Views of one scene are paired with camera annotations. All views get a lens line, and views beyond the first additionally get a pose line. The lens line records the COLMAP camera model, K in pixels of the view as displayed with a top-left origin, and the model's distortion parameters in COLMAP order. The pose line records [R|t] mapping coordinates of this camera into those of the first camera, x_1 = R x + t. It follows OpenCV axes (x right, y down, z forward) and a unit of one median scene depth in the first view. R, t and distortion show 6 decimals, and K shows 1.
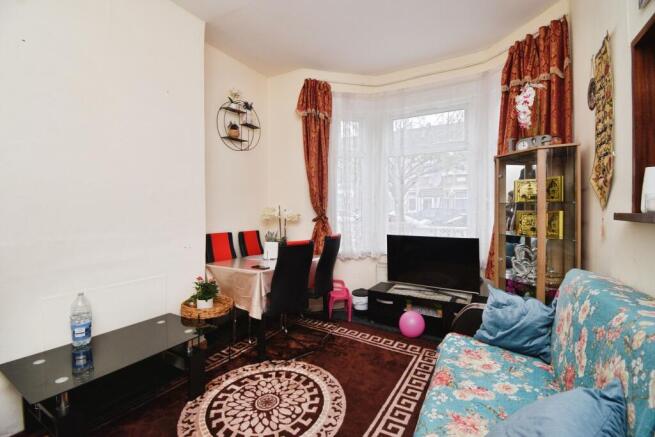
lens RADIAL K [[293.1, 0, 325.8], [0, 293.1, 208.4], [0, 0, 1]] dist [-0.000759, -0.000362]
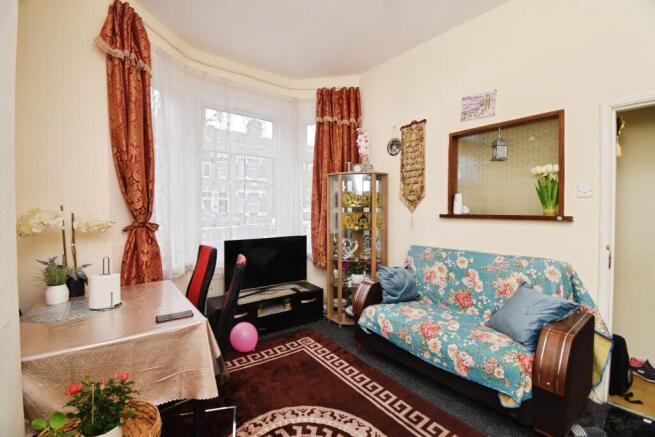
lens RADIAL K [[293.1, 0, 325.8], [0, 293.1, 208.4], [0, 0, 1]] dist [-0.000759, -0.000362]
pose [[0.380035, 0.003872, 0.924964, -0.675384], [-0.004760, 0.999986, -0.002231, -0.008218], [-0.924960, -0.003555, 0.380048, 0.537863]]
